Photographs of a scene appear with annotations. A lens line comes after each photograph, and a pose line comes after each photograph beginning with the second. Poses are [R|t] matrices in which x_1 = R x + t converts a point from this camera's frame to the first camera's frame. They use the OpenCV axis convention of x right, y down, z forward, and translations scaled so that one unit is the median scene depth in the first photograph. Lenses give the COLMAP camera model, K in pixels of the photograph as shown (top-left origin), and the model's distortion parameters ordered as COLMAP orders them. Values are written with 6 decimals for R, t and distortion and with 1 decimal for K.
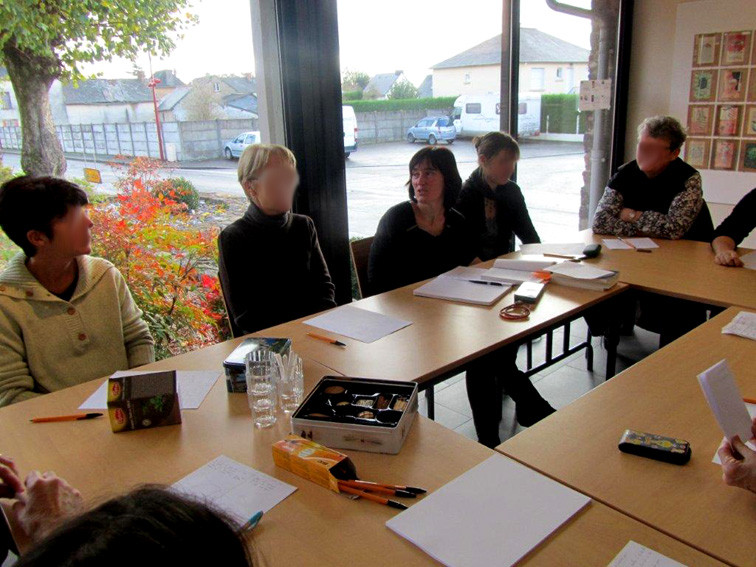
lens RADIAL K [[624.9, 0, 377.0], [0, 624.9, 280.0], [0, 0, 1]] dist [-0.033047, -0.001423]
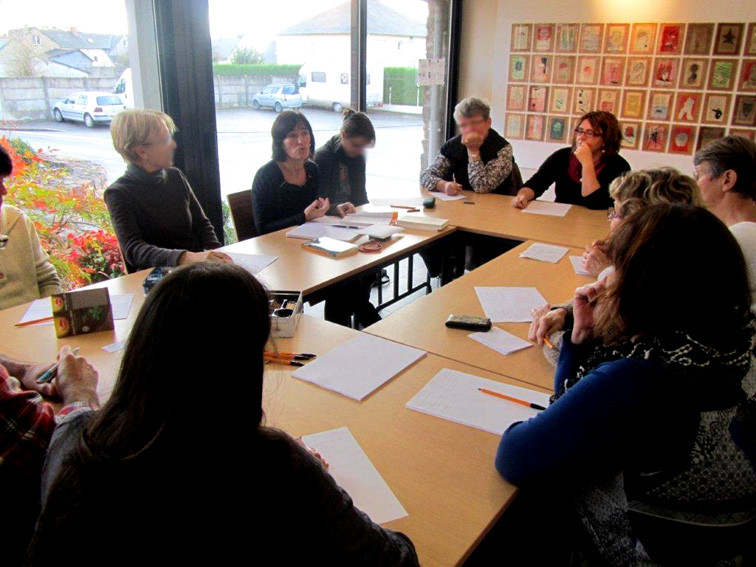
lens RADIAL K [[624.9, 0, 382.2], [0, 624.9, 283.4], [0, 0, 1]] dist [-0.033047, -0.001423]
pose [[0.968462, -0.031444, 0.247169, -0.033040], [0.018237, 0.998290, 0.055539, 0.026489], [-0.248493, -0.049280, 0.967379, -0.110558]]
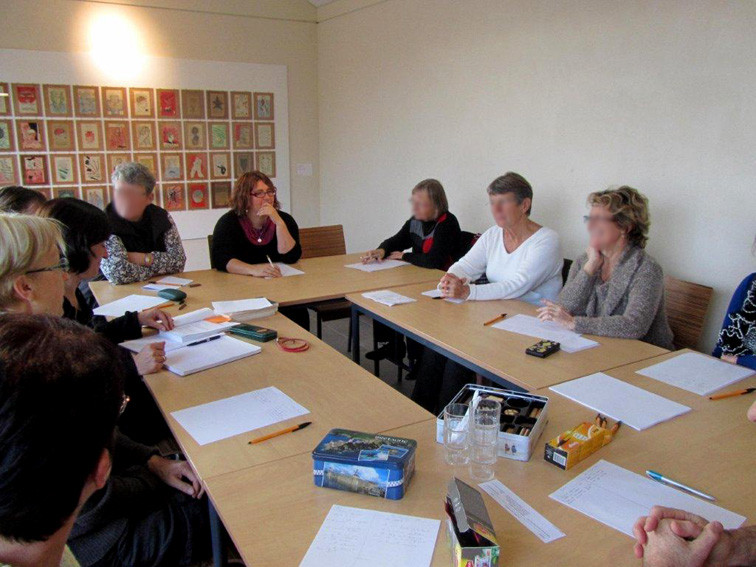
lens RADIAL K [[624.9, 0, 378.1], [0, 624.9, 284.0], [0, 0, 1]] dist [-0.033047, -0.001423]
pose [[0.173371, -0.190137, 0.966328, -0.357129], [0.265749, 0.953823, 0.139997, -0.074378], [-0.948325, 0.232529, 0.215894, 0.298307]]
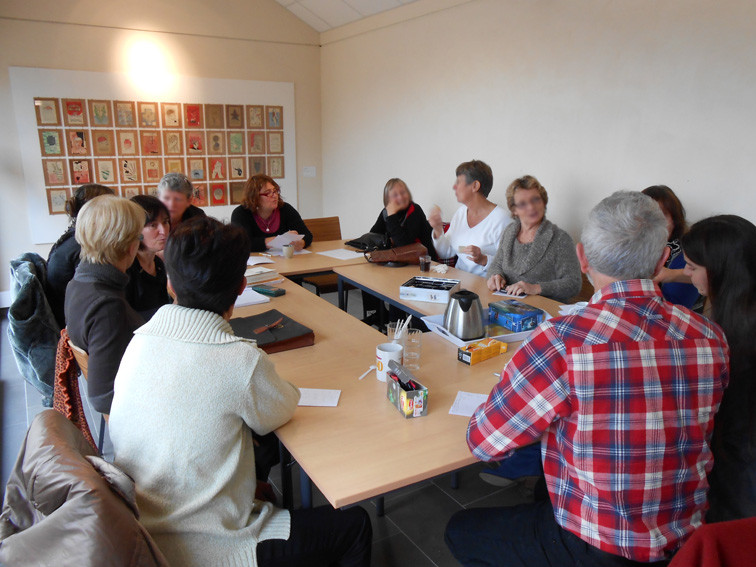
lens RADIAL K [[591.4, 0, 381.5], [0, 591.4, 278.8], [0, 0, 1]] dist [-0.043868, 0.063875]
pose [[0.181346, -0.183436, 0.966160, -0.483323], [0.269781, 0.954038, 0.130497, -0.051976], [-0.945691, 0.236986, 0.222499, 0.246415]]
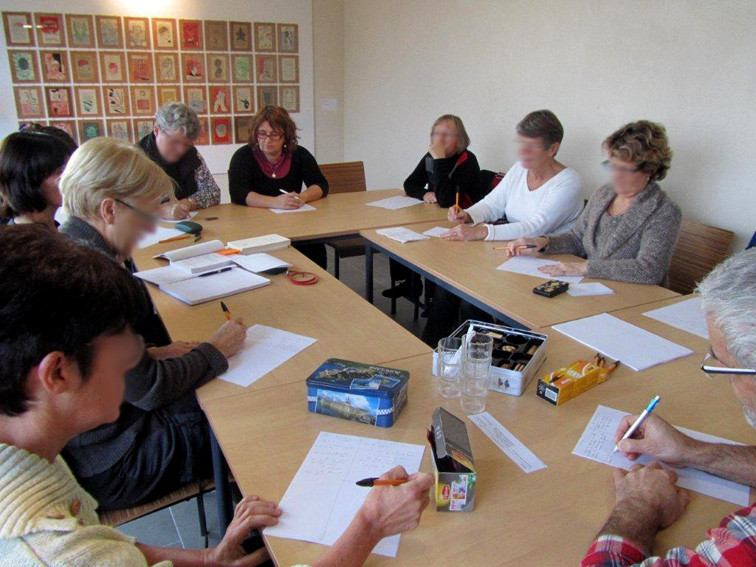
lens RADIAL K [[624.9, 0, 376.9], [0, 624.9, 284.7], [0, 0, 1]] dist [-0.033047, -0.001423]
pose [[0.226840, -0.275896, 0.934037, -0.355532], [0.251758, 0.943052, 0.217417, -0.065738], [-0.940830, 0.185832, 0.283380, 0.282464]]
